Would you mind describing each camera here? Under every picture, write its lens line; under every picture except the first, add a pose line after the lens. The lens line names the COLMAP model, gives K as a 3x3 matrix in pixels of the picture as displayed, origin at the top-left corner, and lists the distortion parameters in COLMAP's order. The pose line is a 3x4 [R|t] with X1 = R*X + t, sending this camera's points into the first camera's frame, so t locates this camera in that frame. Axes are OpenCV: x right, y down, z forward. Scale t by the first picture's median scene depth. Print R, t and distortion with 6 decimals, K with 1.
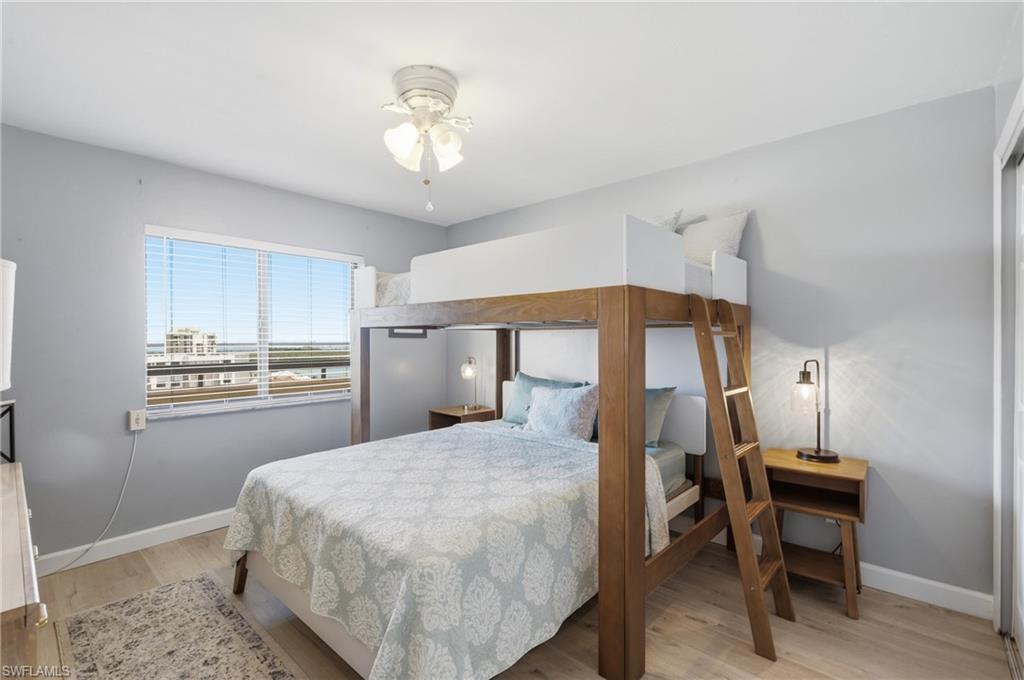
lens RADIAL K [[469.0, 0, 509.3], [0, 469.0, 342.4], [0, 0, 1]] dist [-0.002430, 0.000593]
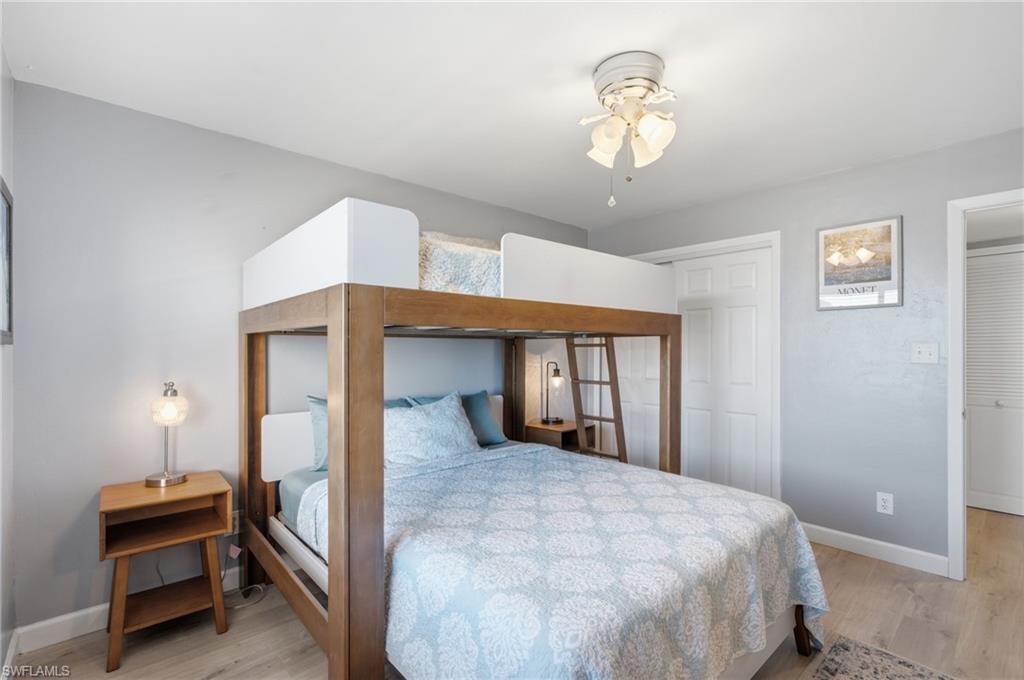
lens RADIAL K [[469.0, 0, 509.3], [0, 469.0, 342.4], [0, 0, 1]] dist [-0.002430, 0.000593]
pose [[0.090385, 0.017373, 0.995755, -1.034931], [0.007495, 0.999808, -0.018124, -0.001489], [-0.995879, 0.009101, 0.090237, 1.066148]]
